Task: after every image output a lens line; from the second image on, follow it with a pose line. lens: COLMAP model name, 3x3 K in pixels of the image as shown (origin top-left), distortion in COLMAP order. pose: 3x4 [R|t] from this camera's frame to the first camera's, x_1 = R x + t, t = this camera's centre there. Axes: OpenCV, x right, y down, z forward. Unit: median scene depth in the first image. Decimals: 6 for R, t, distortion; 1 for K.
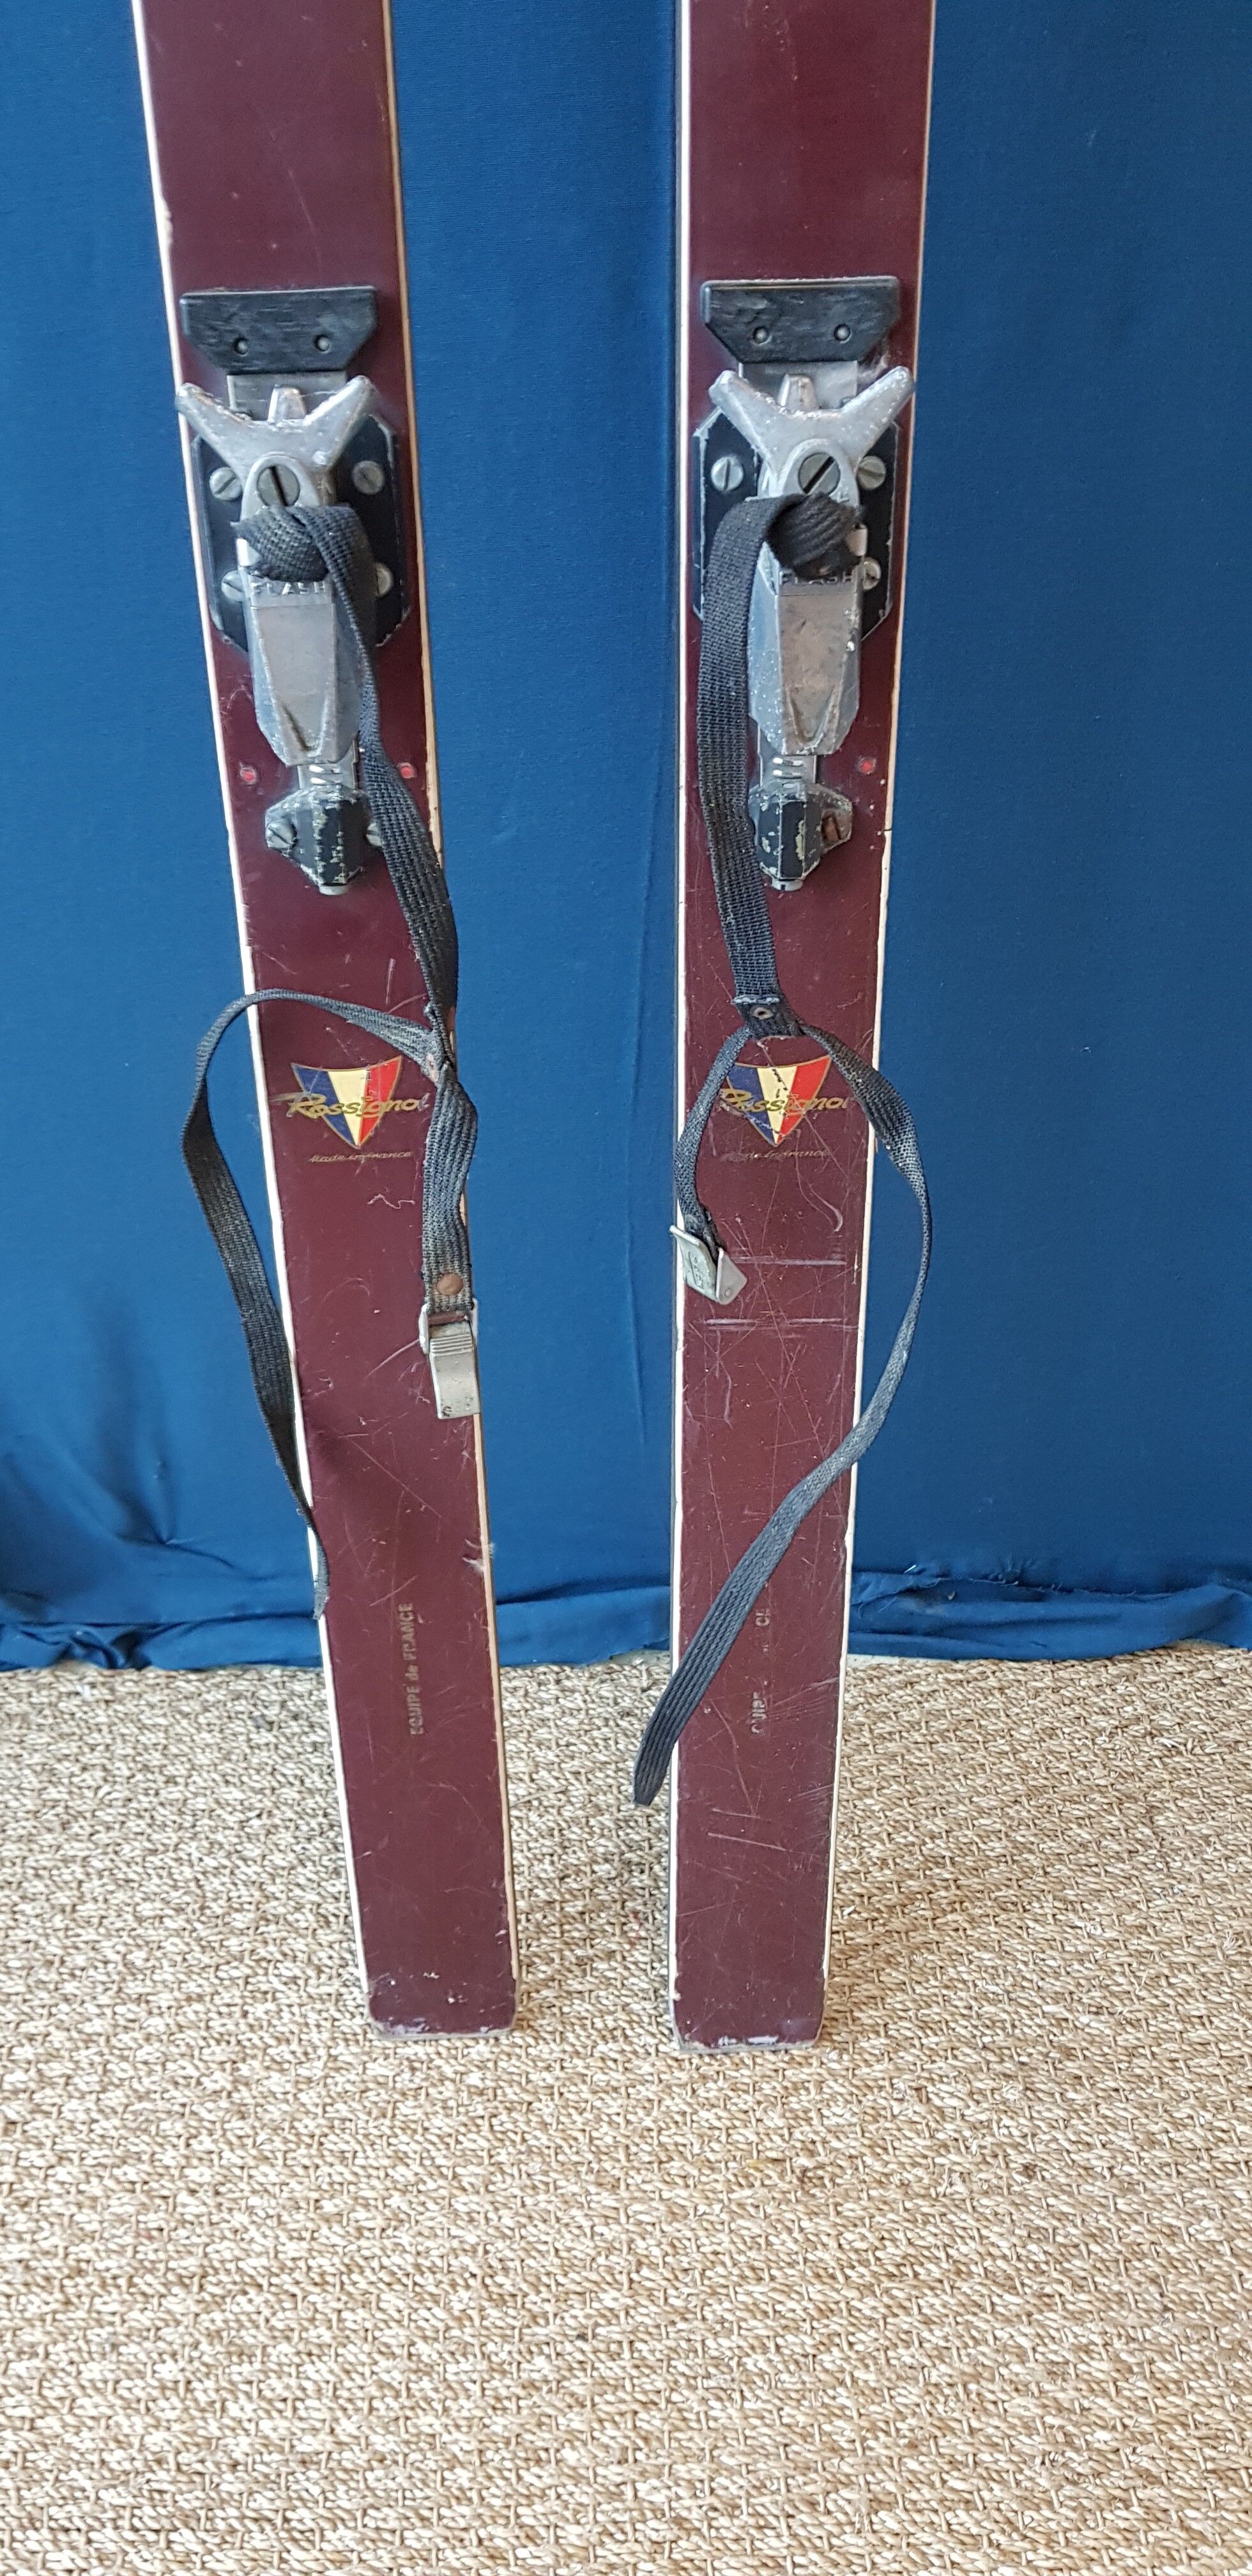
lens RADIAL K [[2135.3, 0, 580.8], [0, 2135.3, 1286.3], [0, 0, 1]] dist [-0.002506, -0.002810]
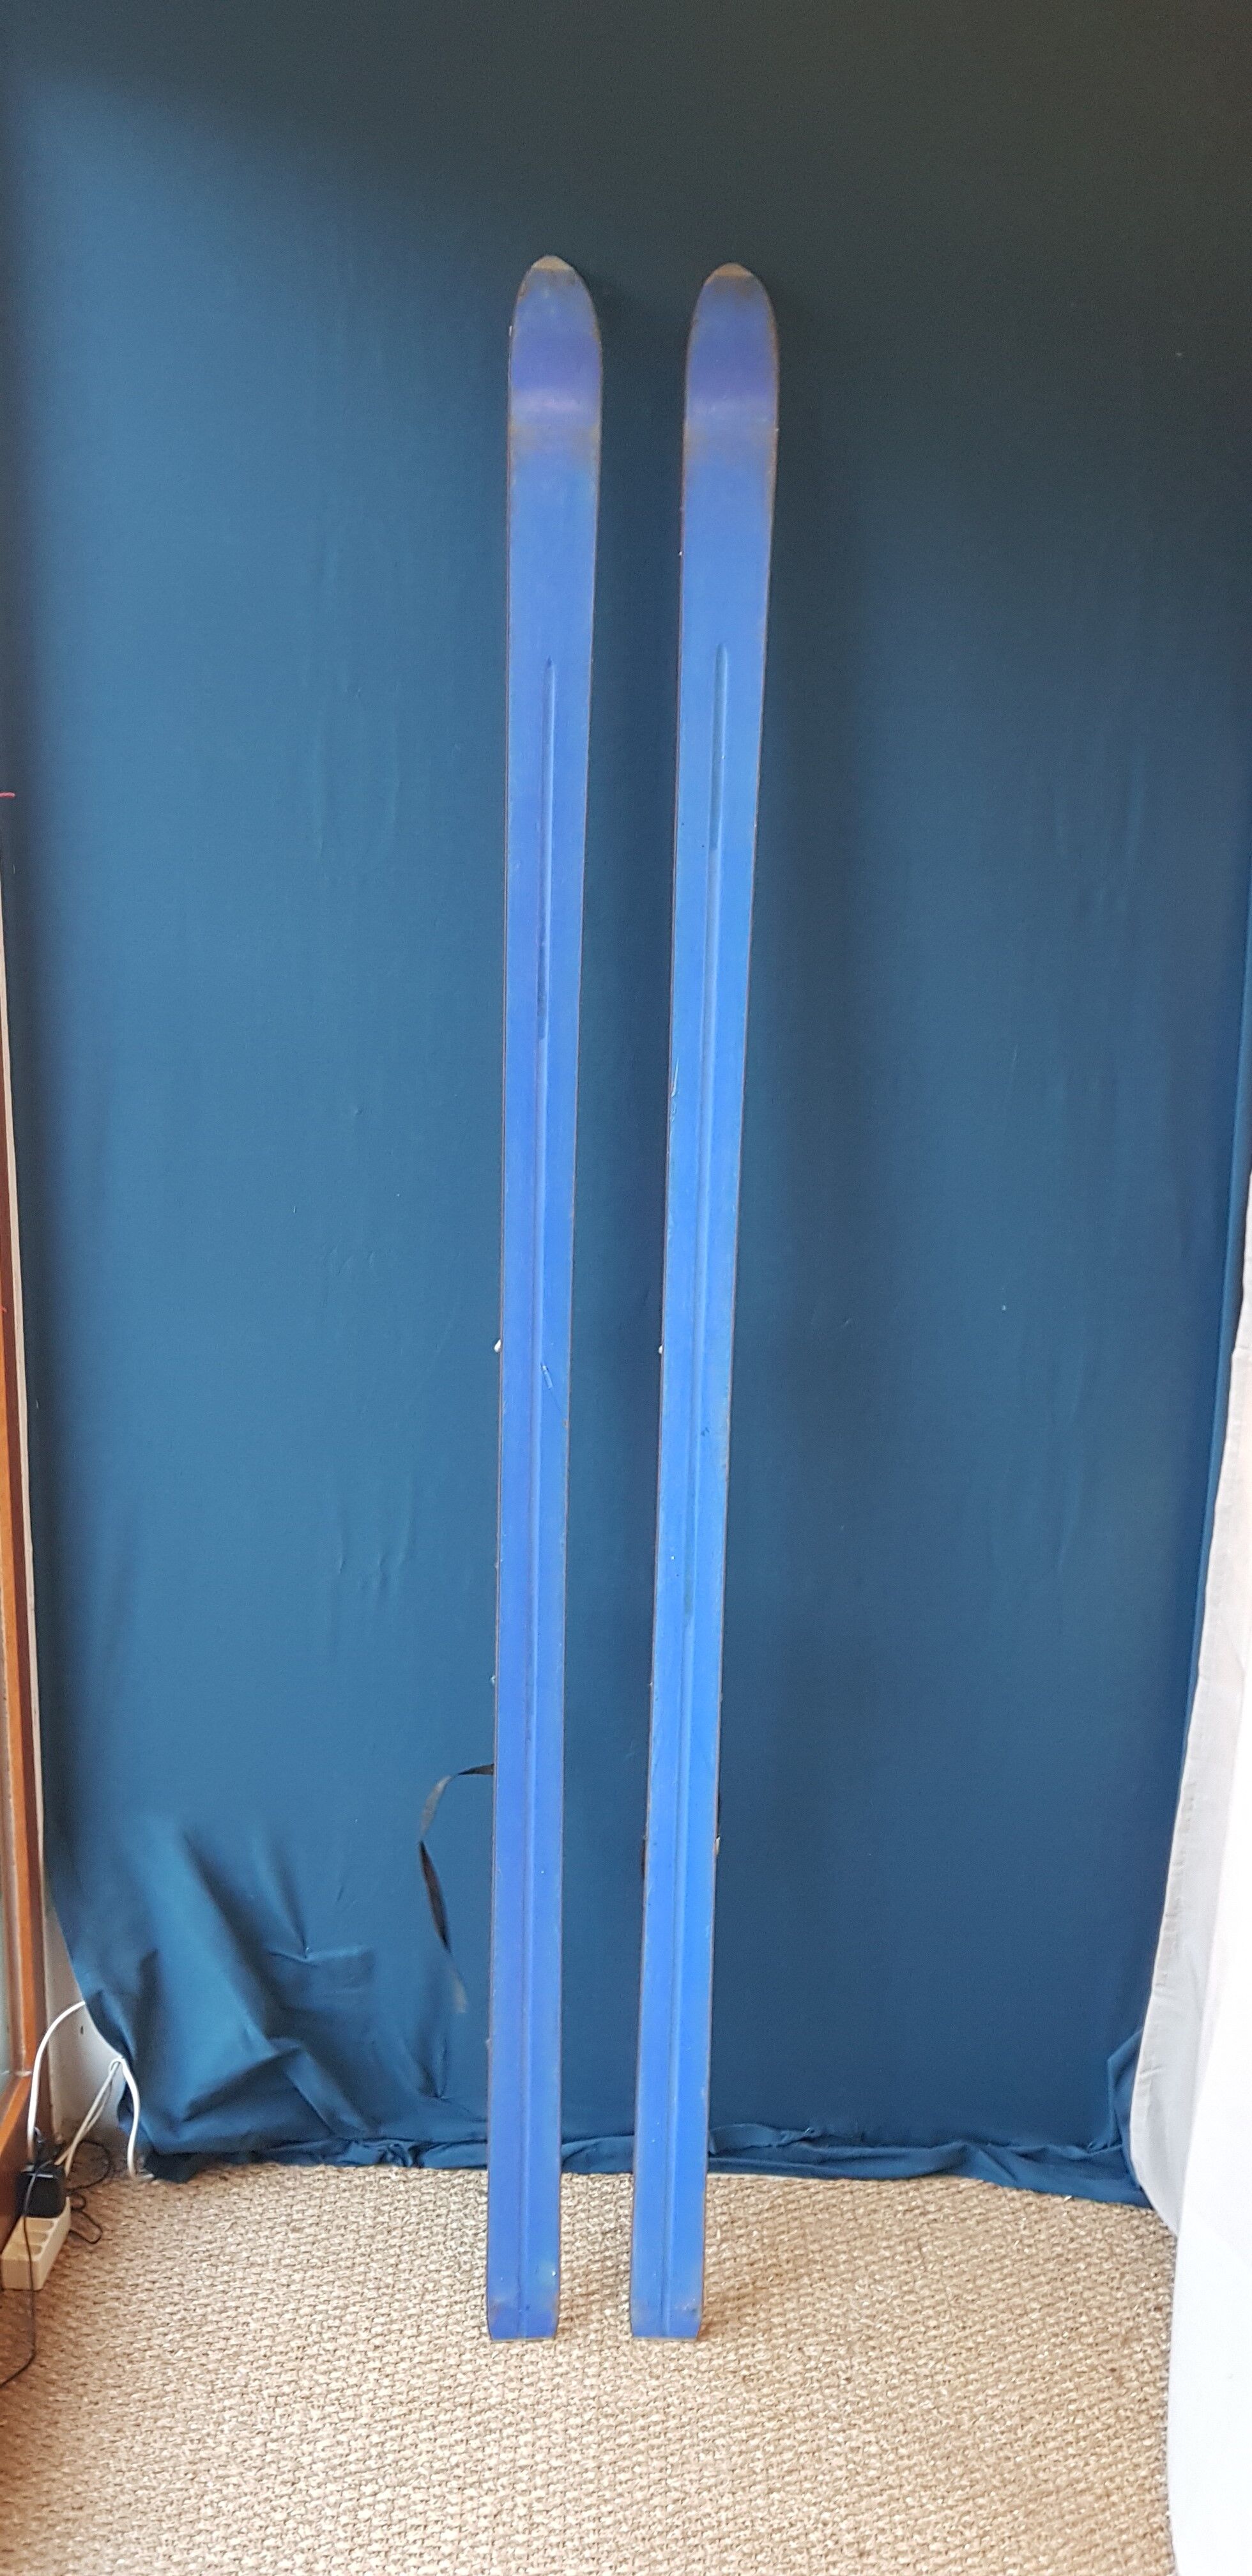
lens RADIAL K [[2144.3, 0, 617.1], [0, 2144.3, 1289.9], [0, 0, 1]] dist [-0.006458, -0.008543]
pose [[0.999268, 0.038213, 0.001957, -0.069335], [-0.034067, 0.911814, -0.409188, 0.293324], [-0.017421, 0.408821, 0.912448, -1.393976]]
